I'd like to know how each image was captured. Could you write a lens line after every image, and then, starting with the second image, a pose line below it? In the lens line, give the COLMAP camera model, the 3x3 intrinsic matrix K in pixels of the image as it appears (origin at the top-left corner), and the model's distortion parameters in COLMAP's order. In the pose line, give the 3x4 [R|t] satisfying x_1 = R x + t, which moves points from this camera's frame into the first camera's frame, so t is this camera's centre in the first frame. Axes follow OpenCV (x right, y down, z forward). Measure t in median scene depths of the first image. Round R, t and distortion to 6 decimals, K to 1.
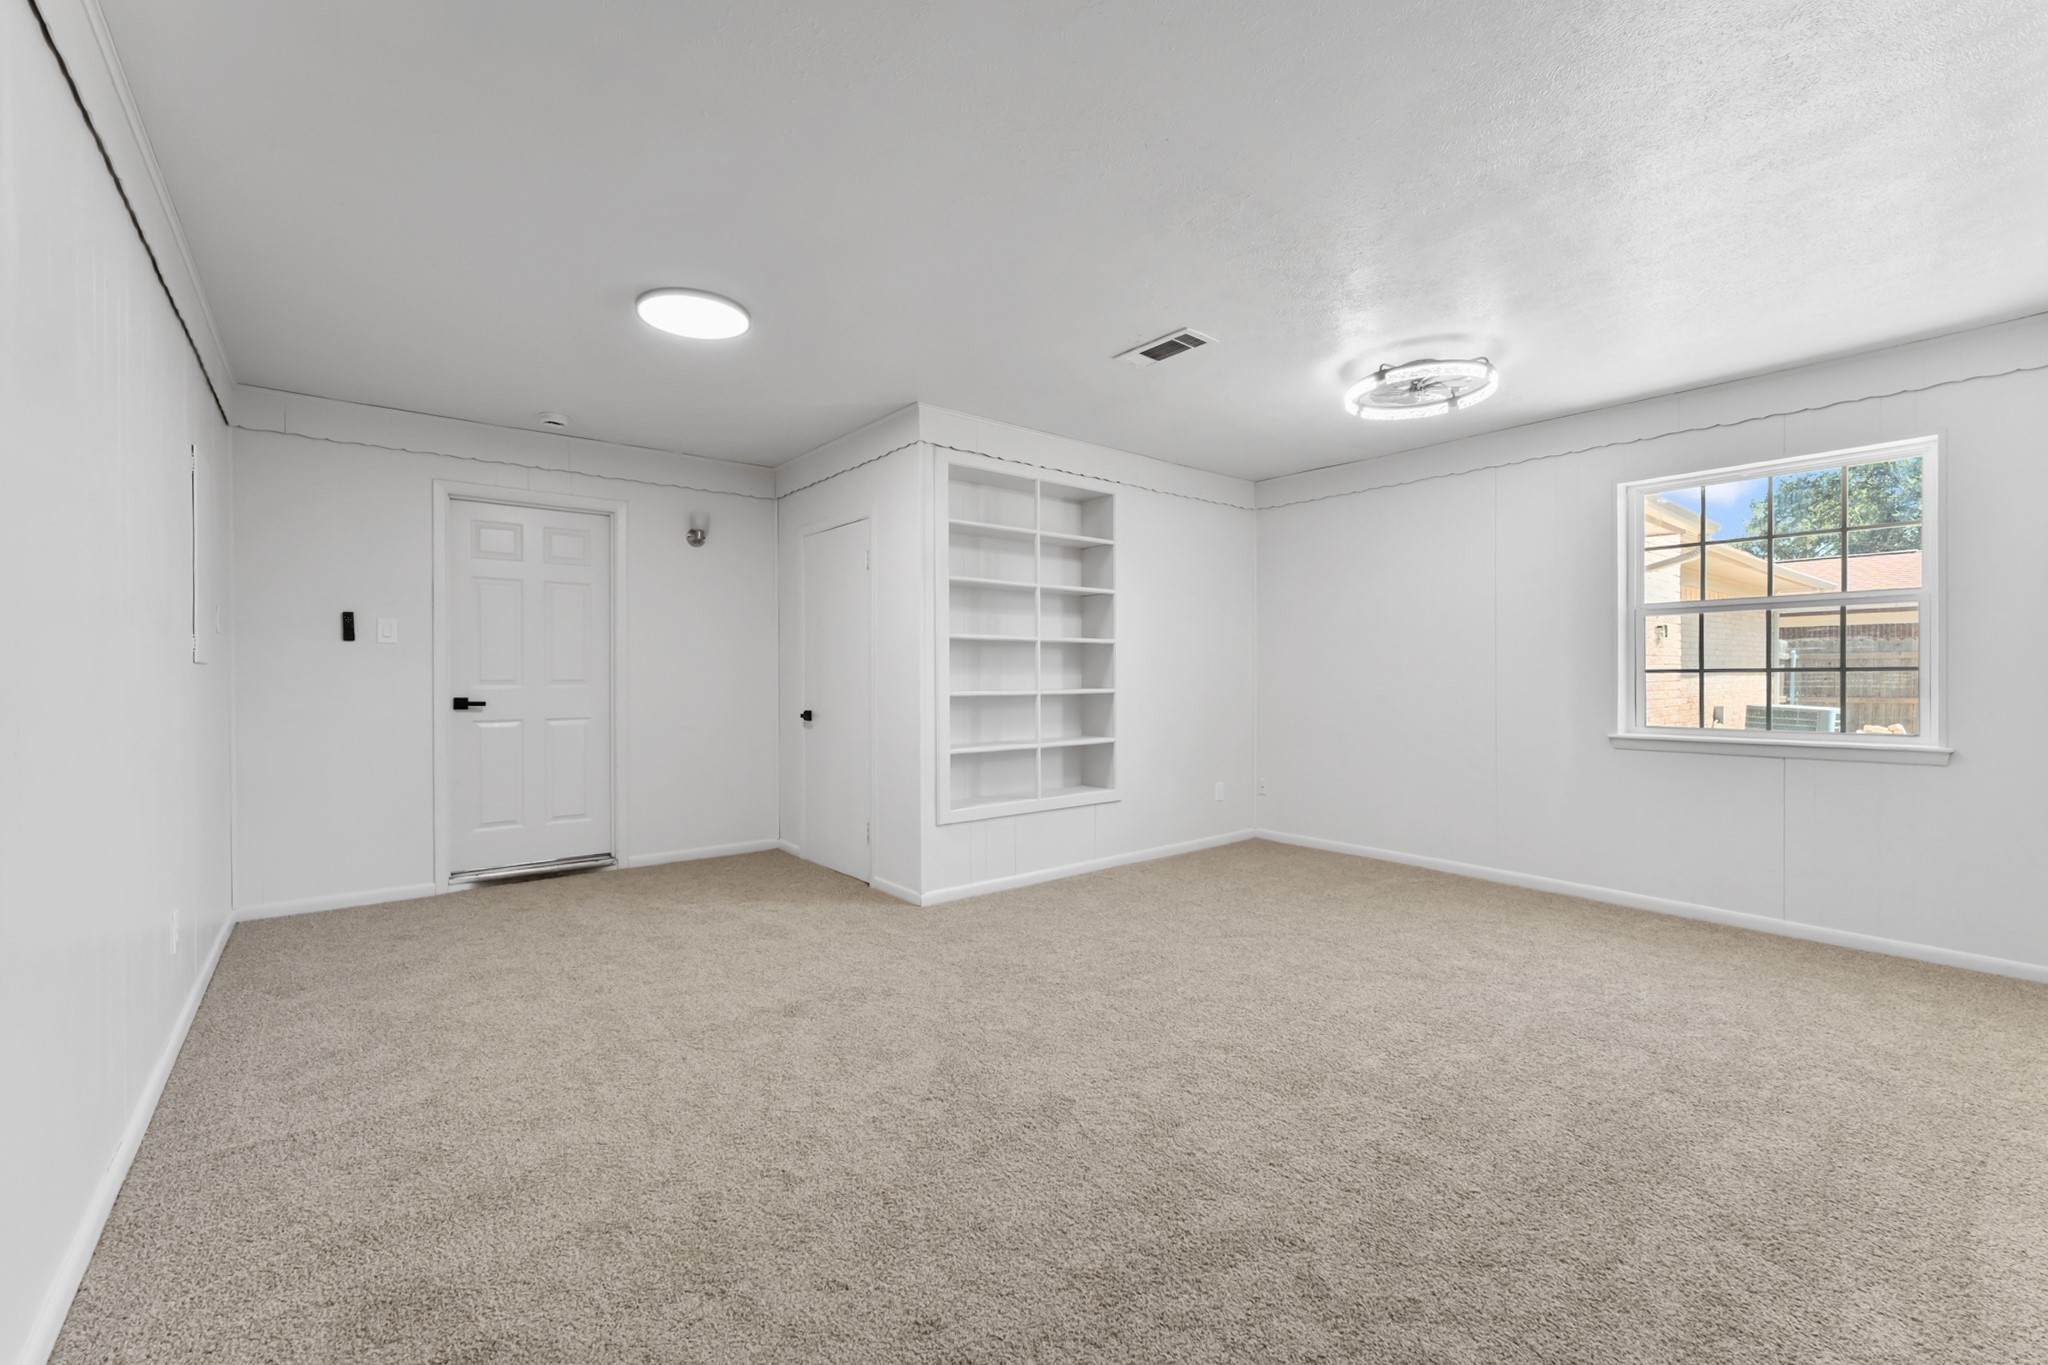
lens RADIAL K [[829.1, 0, 1015.5], [0, 829.1, 676.1], [0, 0, 1]] dist [-0.003581, -0.000036]
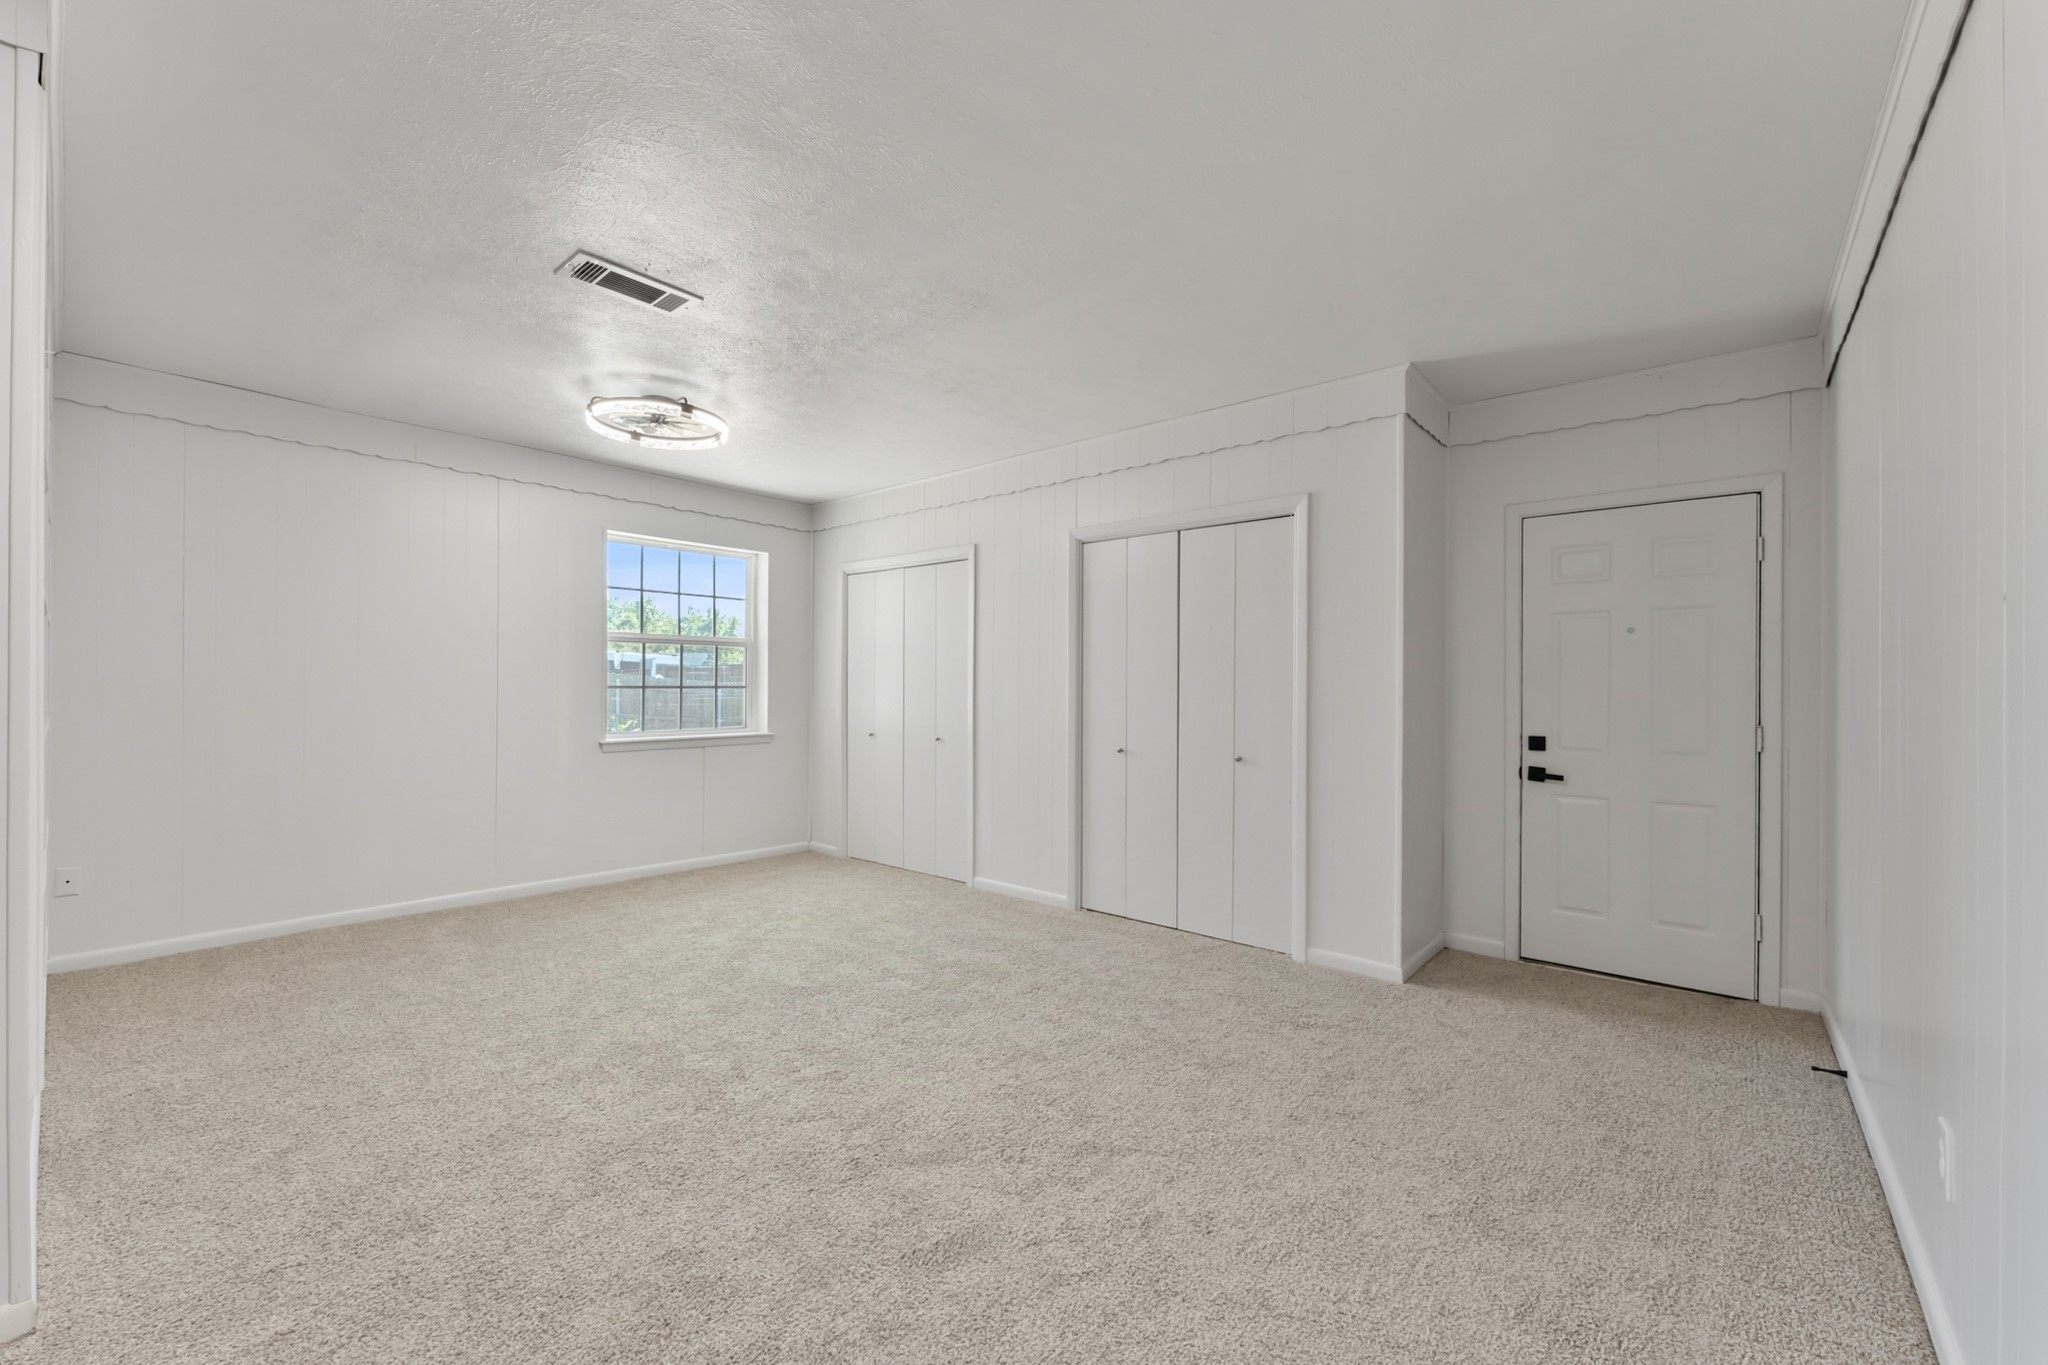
lens RADIAL K [[829.1, 0, 1020.1], [0, 829.1, 689.4], [0, 0, 1]] dist [-0.003581, -0.000036]
pose [[-0.190375, -0.002911, 0.981707, -0.660698], [-0.007894, 0.999968, 0.001434, -0.011069], [-0.981680, -0.007477, -0.190391, 0.767583]]
